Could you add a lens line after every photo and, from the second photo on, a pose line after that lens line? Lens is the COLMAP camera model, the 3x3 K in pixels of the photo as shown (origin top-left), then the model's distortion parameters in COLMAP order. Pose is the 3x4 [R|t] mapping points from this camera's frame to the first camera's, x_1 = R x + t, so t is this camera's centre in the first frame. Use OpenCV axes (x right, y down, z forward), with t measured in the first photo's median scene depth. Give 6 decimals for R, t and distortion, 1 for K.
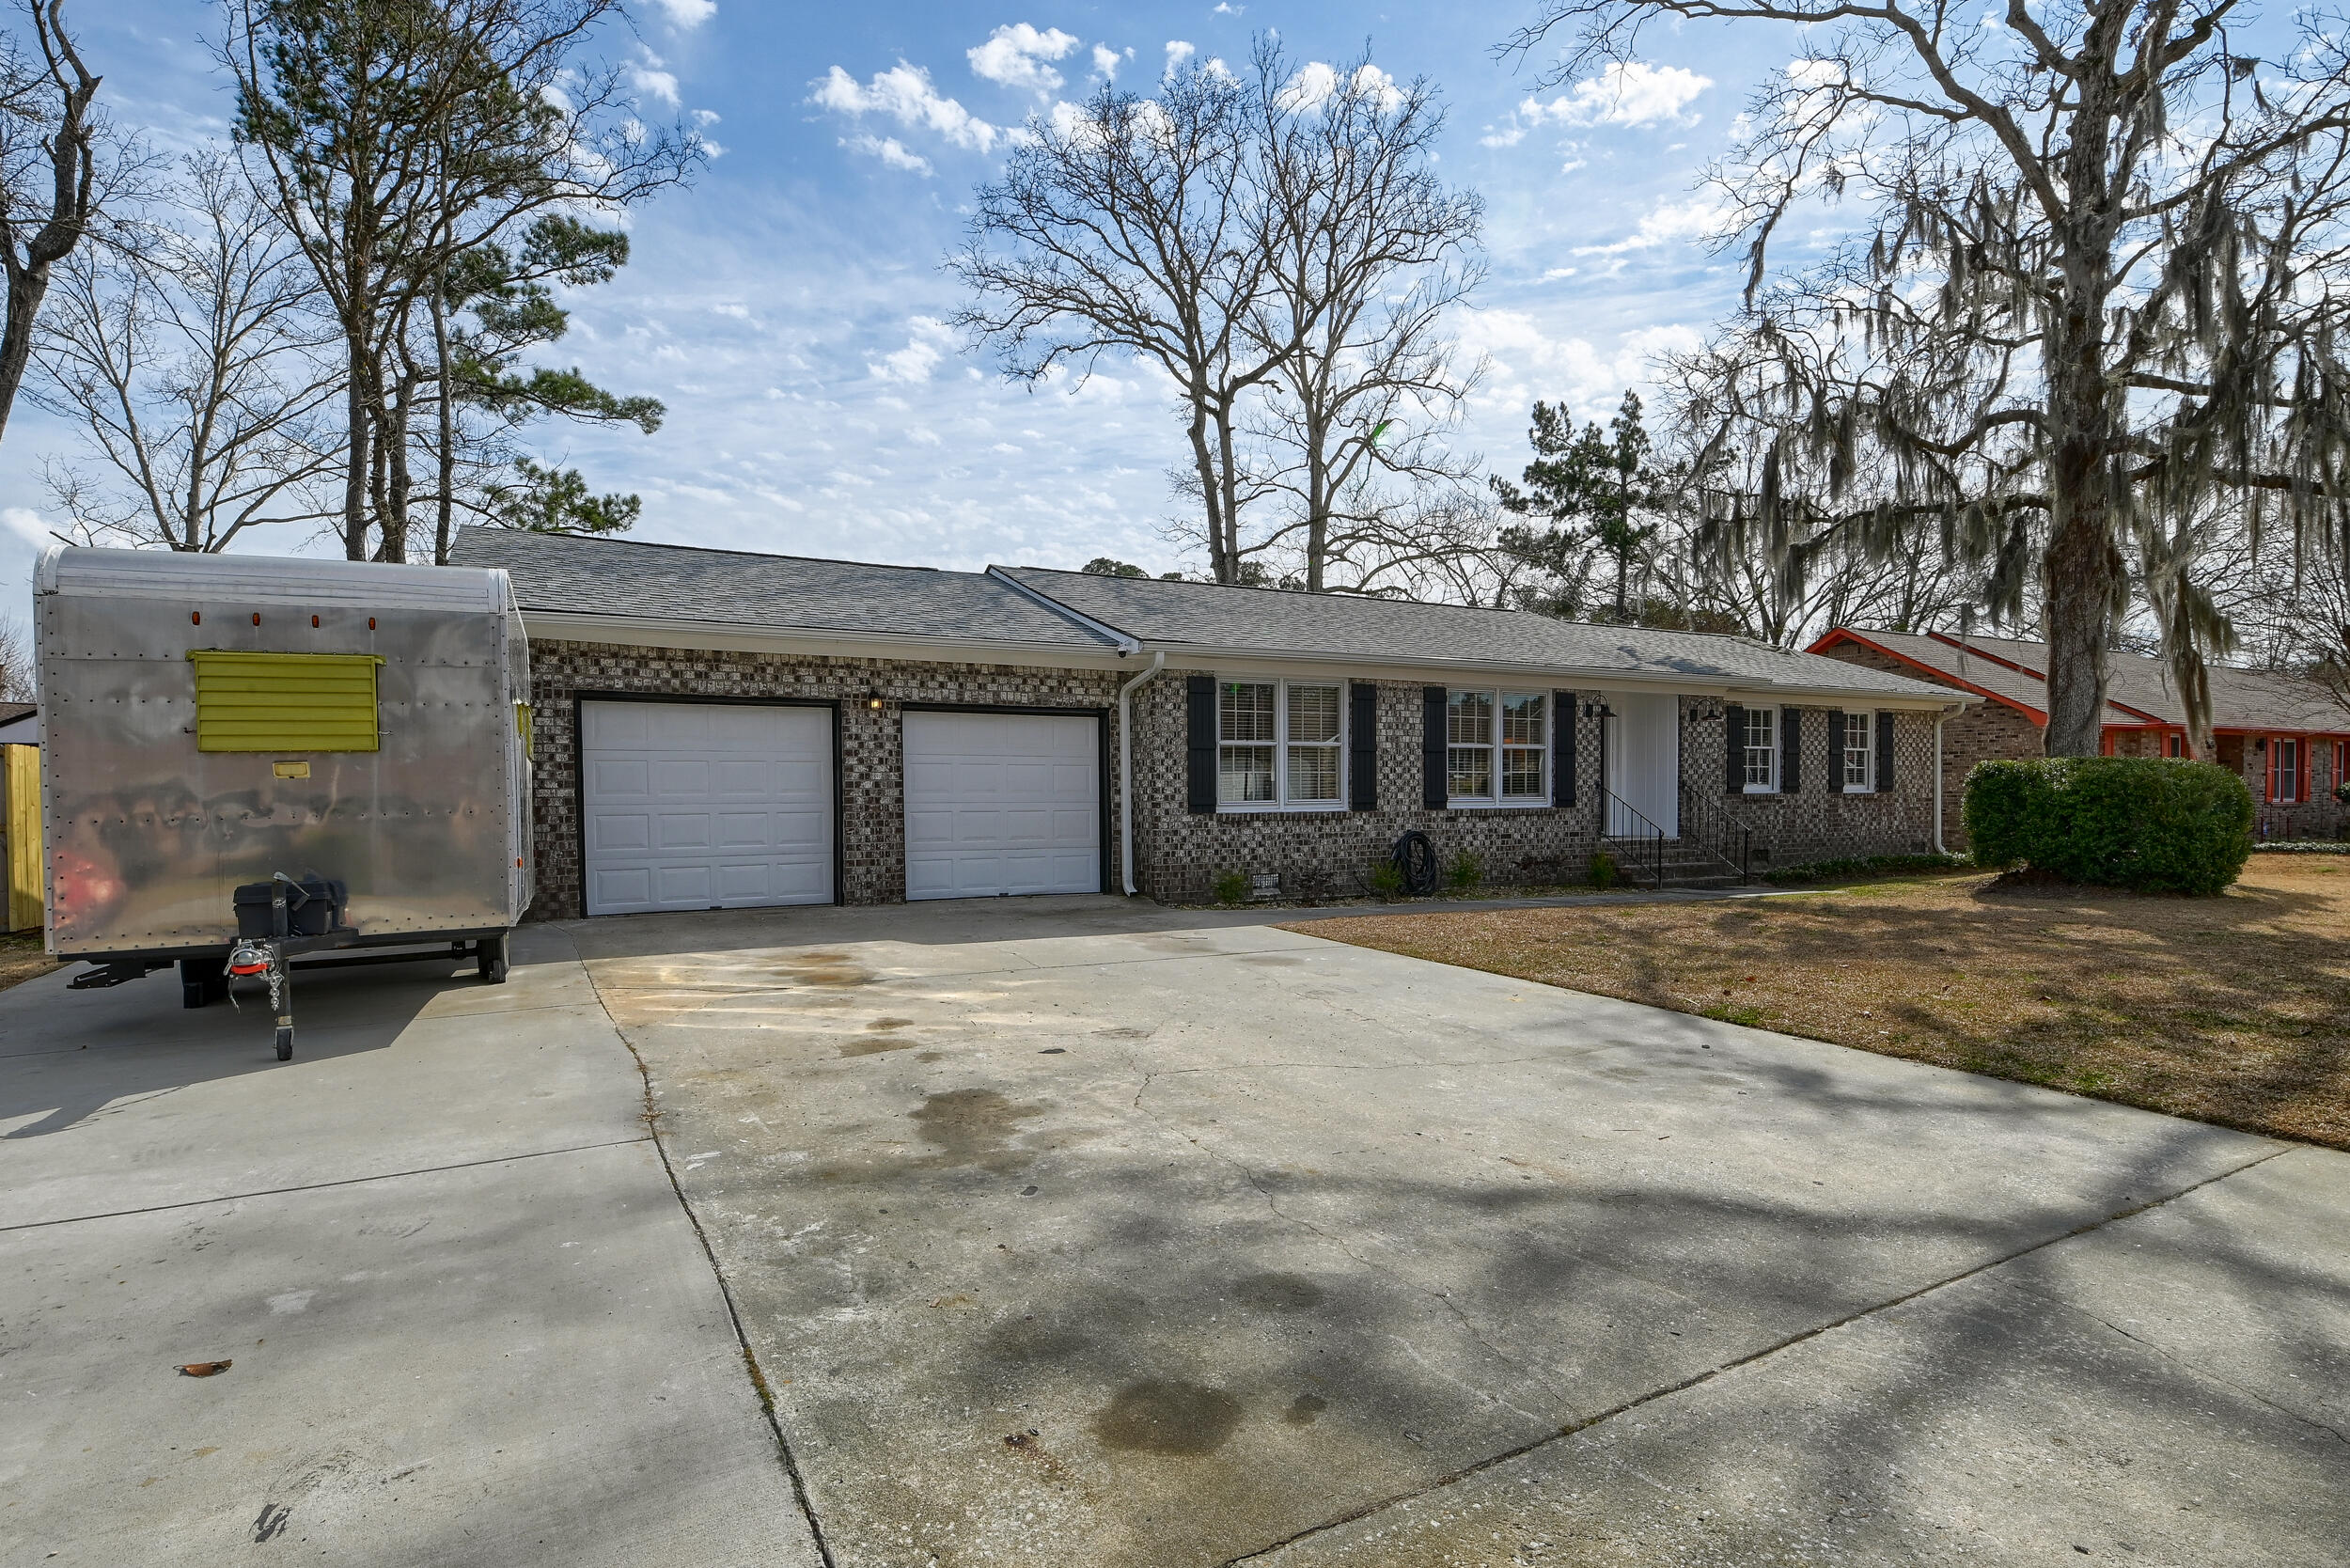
lens RADIAL K [[1153.5, 0, 1207.2], [0, 1153.5, 783.0], [0, 0, 1]] dist [-0.000601, 0.000081]
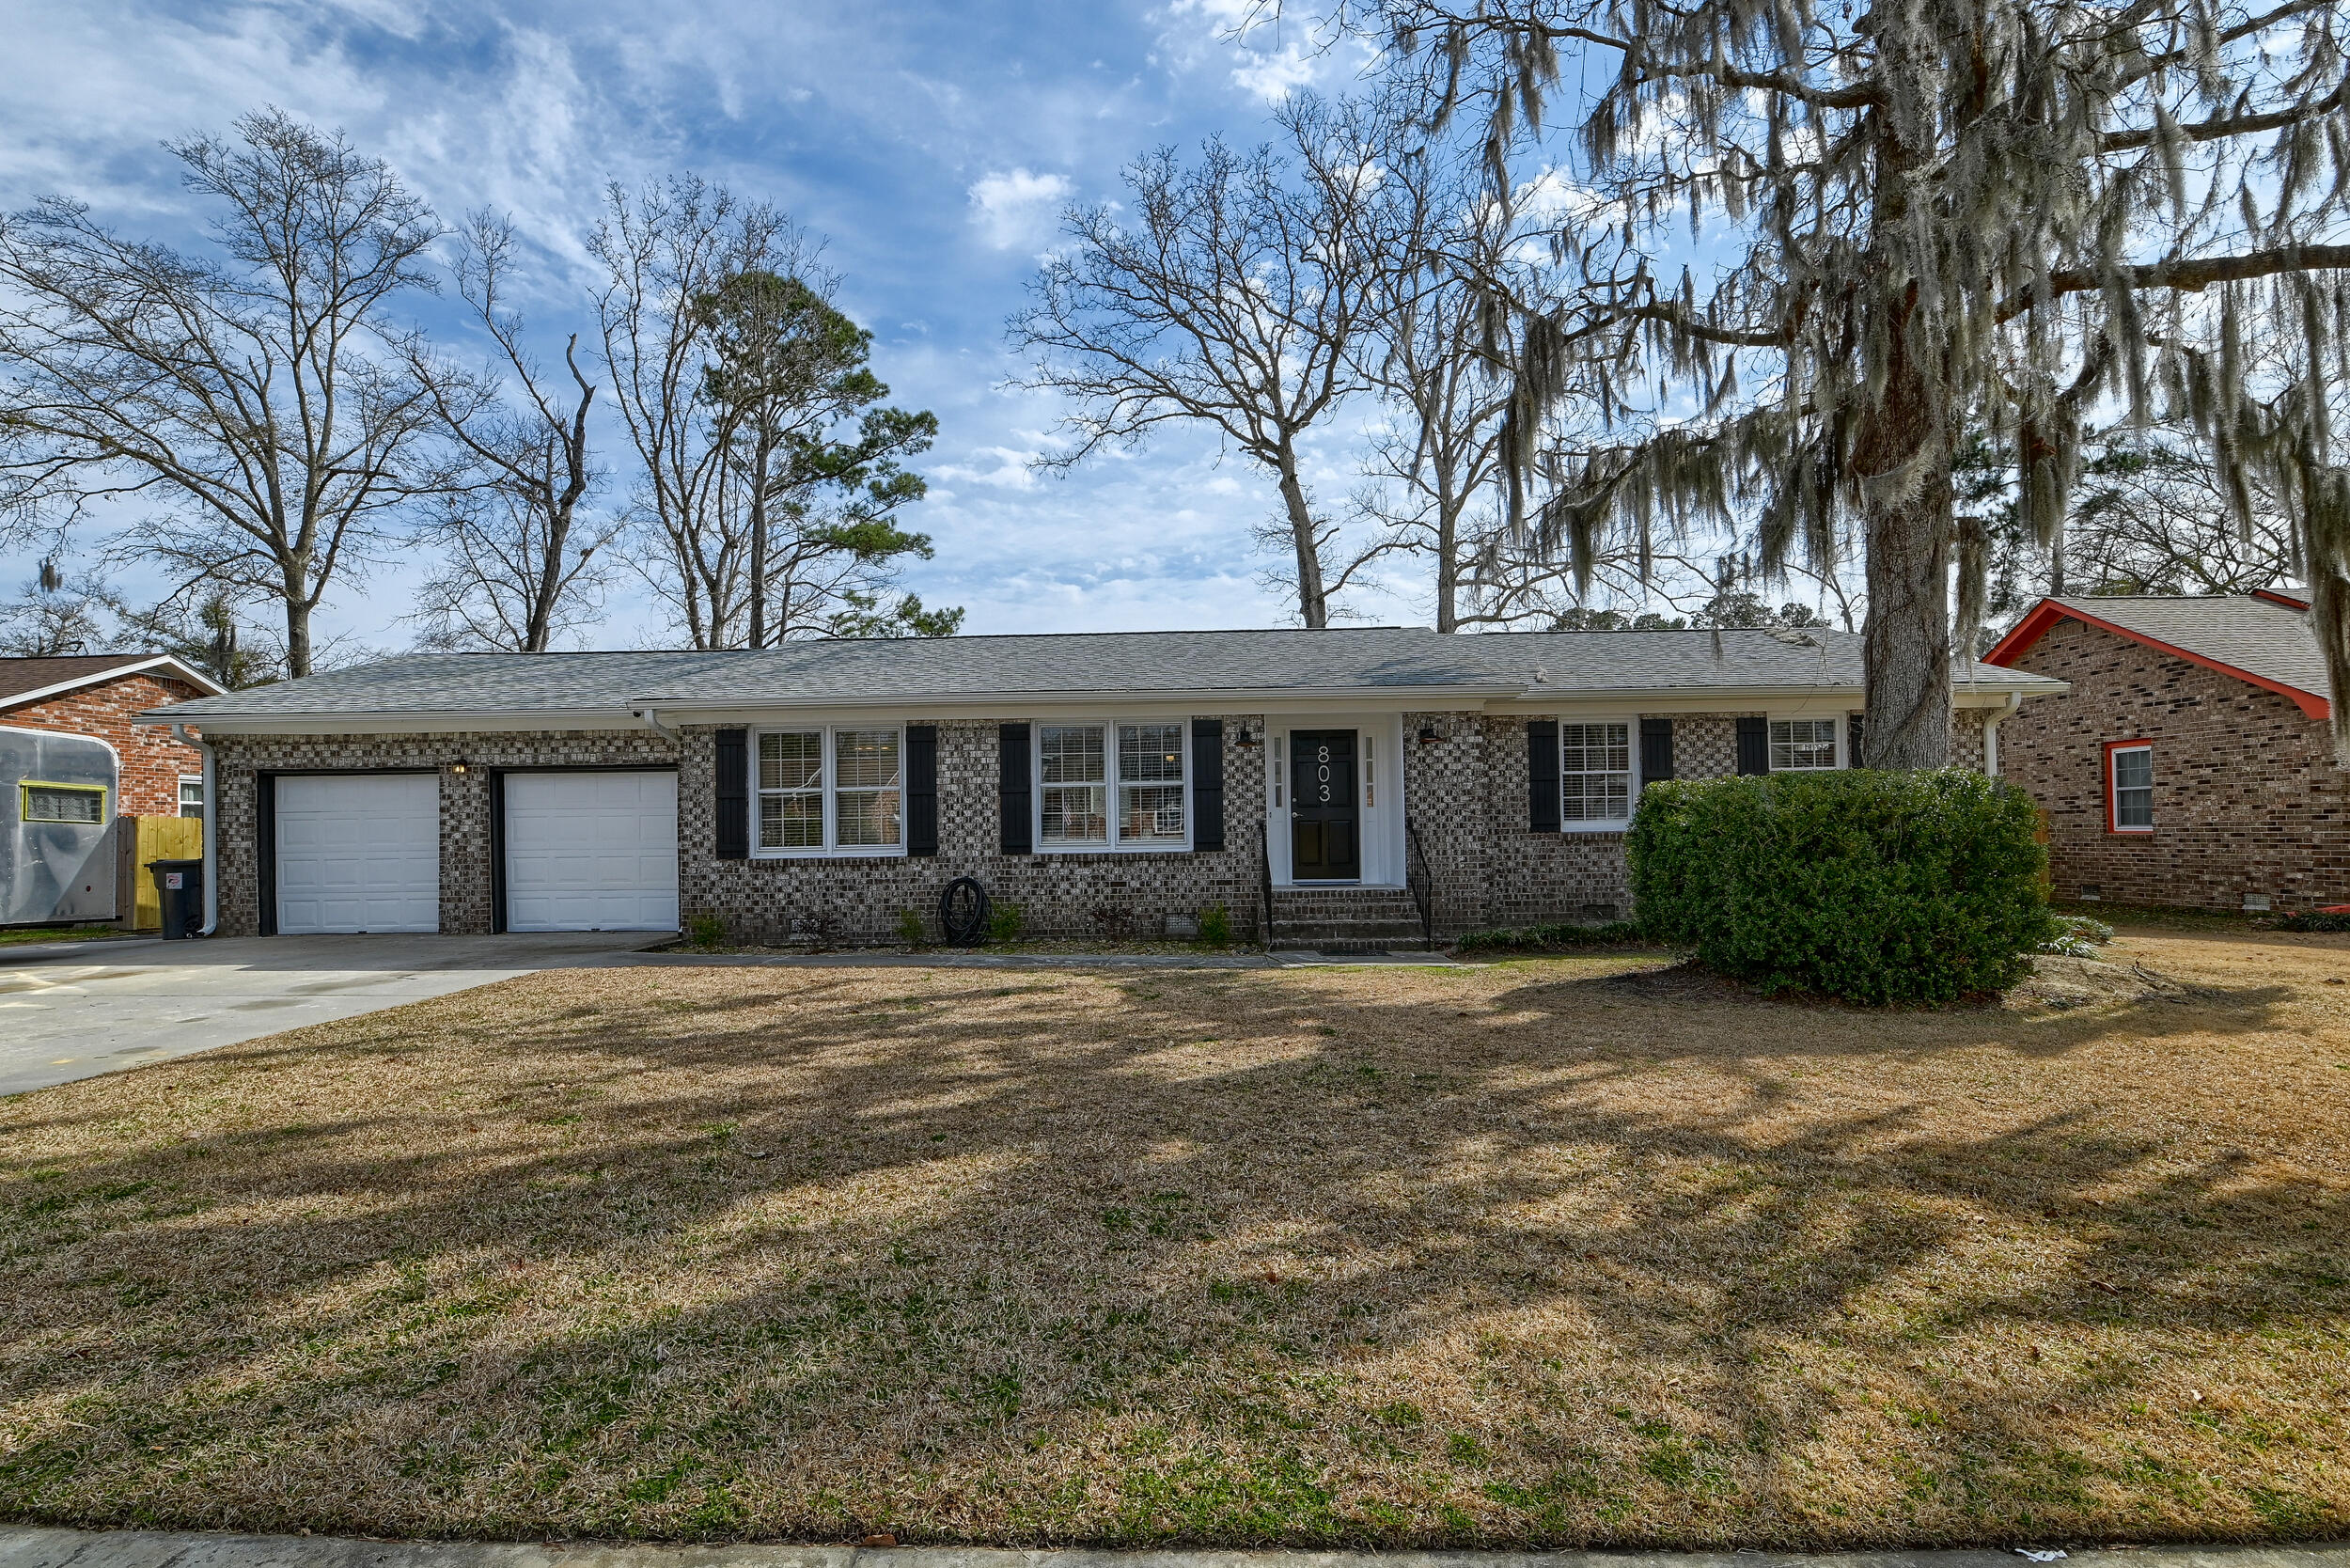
lens RADIAL K [[1012.4, 0, 1194.2], [0, 1012.4, 796.4], [0, 0, 1]] dist [-0.000948, -0.014860]
pose [[0.877252, -0.027494, -0.479243, 0.820432], [0.014691, 0.999428, -0.030445, 0.003547], [0.479806, 0.019668, 0.877154, 0.398451]]
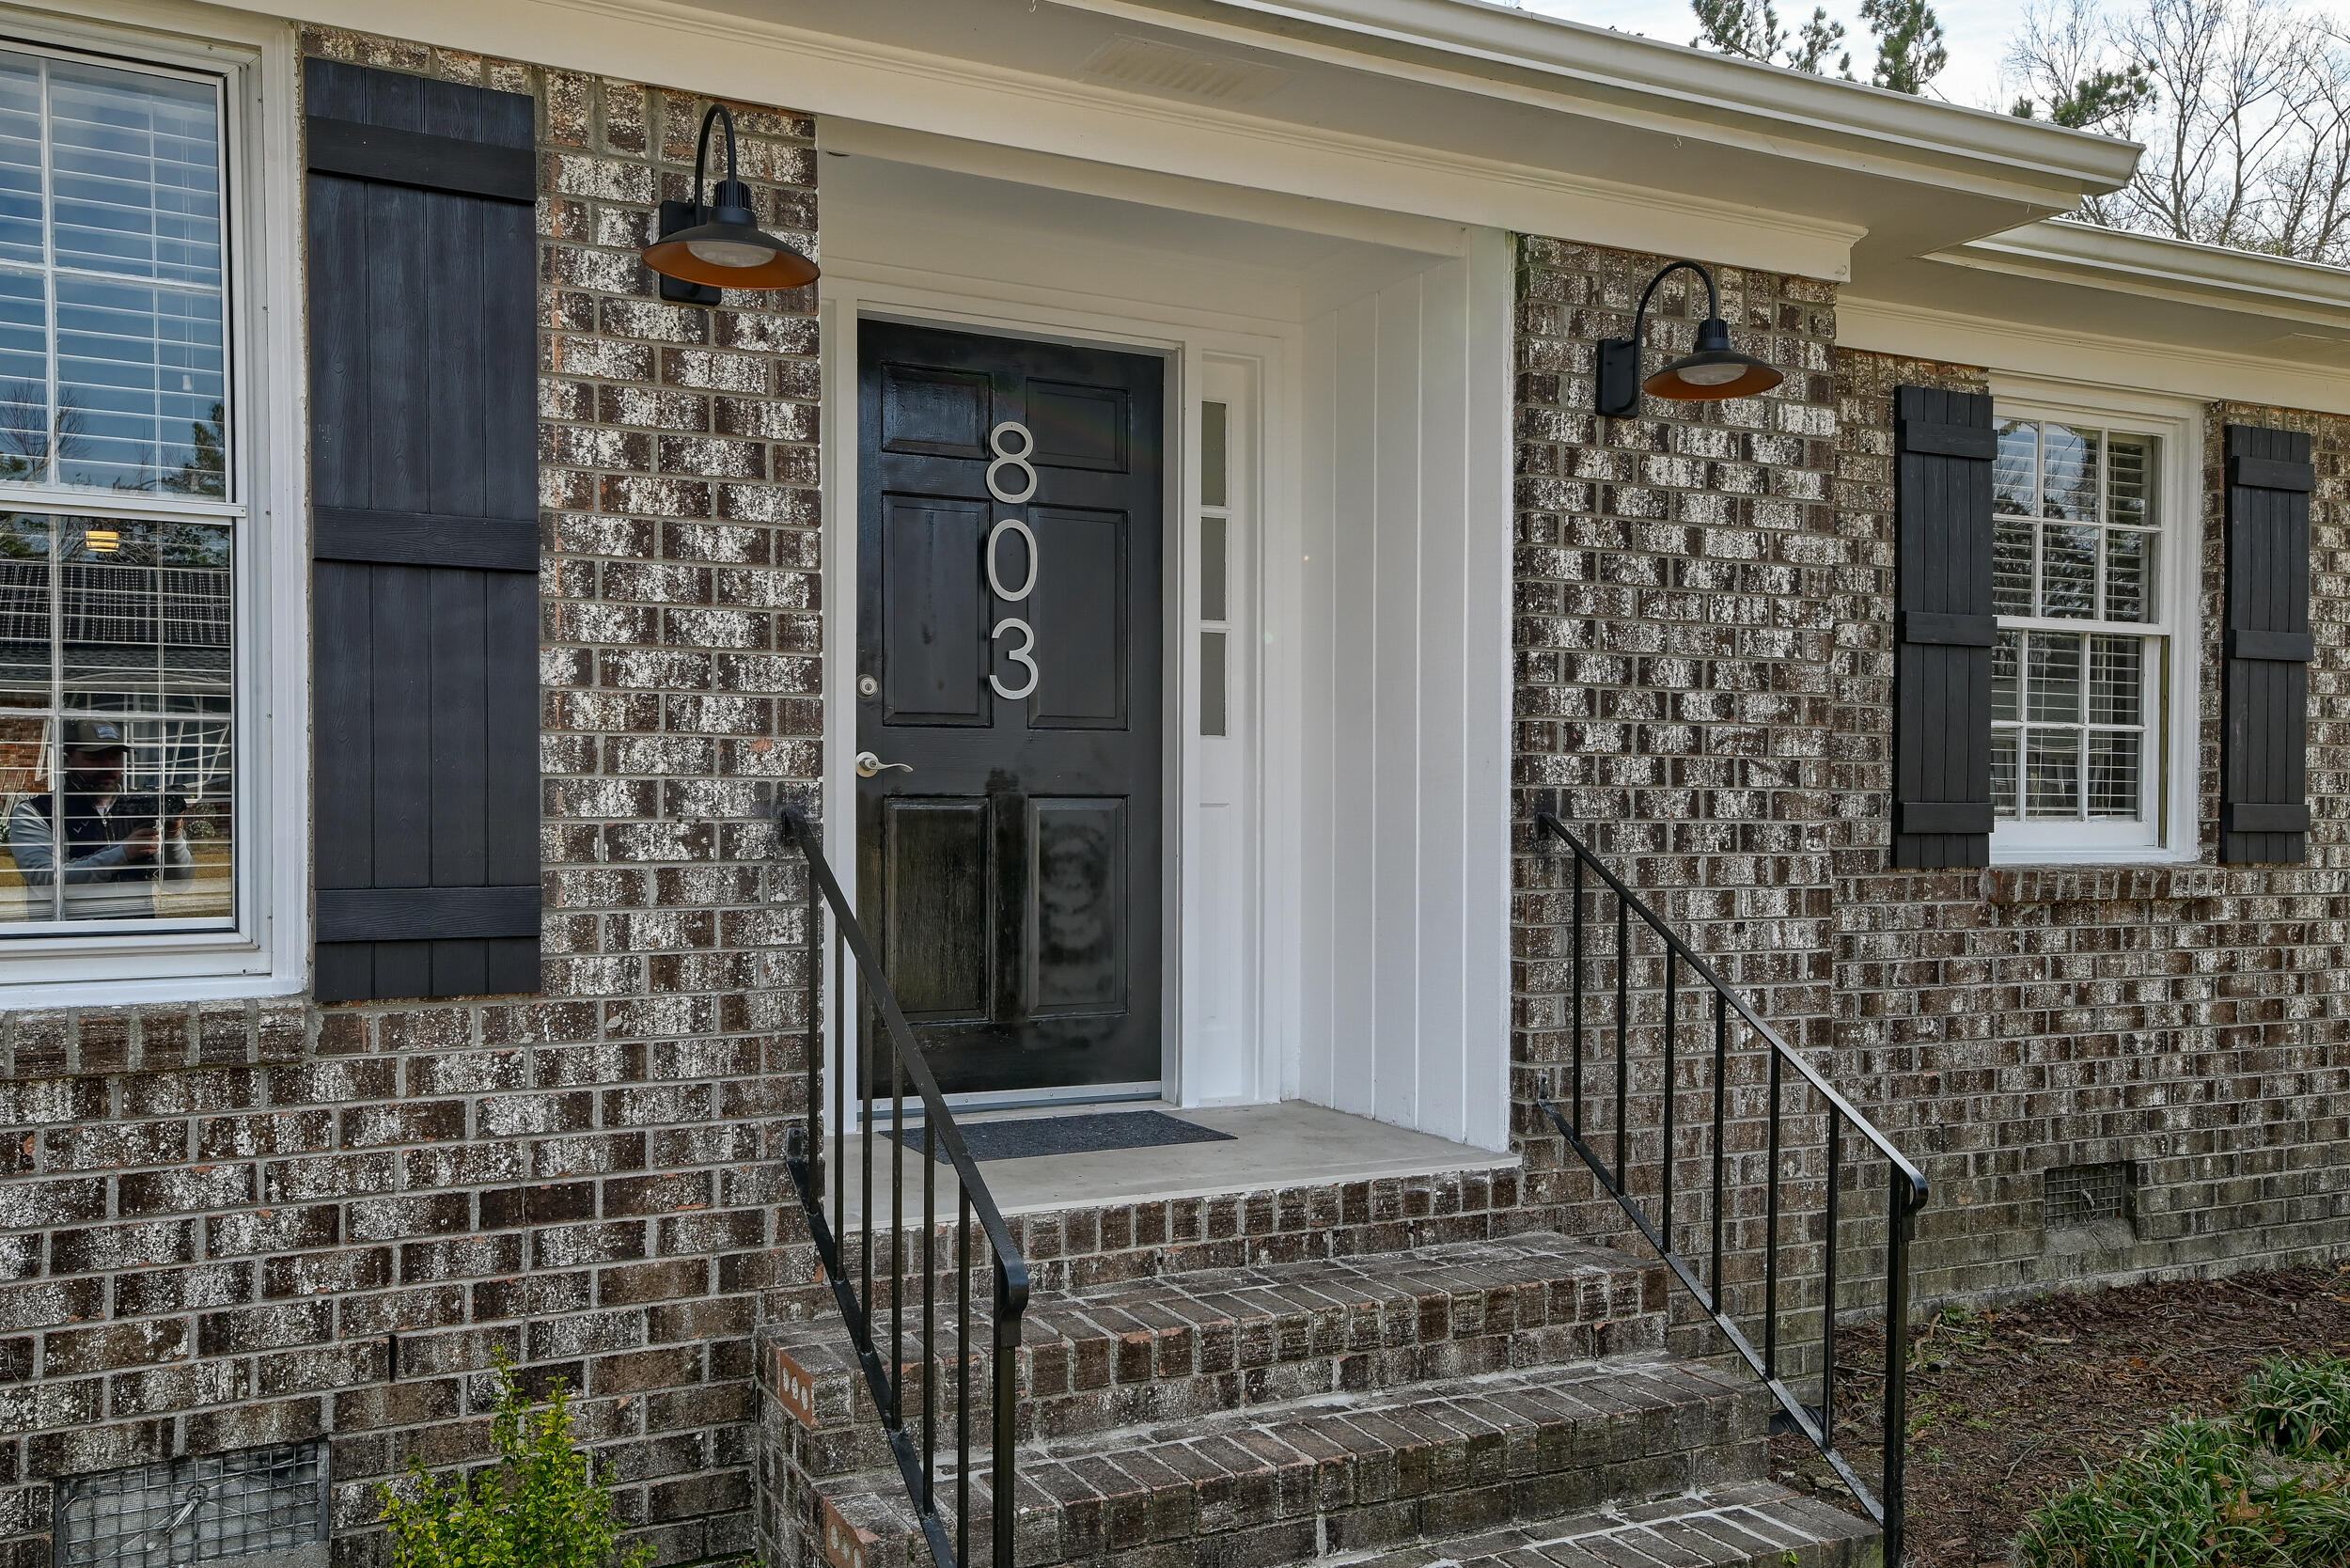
lens RADIAL K [[1985.0, 0, 1185.8], [0, 1985.0, 824.3], [0, 0, 1]] dist [0.071751, -0.002201]
pose [[0.999827, 0.004179, -0.018121, 0.487797], [-0.003990, 0.999938, 0.010436, -0.000404], [0.018163, -0.010362, 0.999781, 0.961794]]
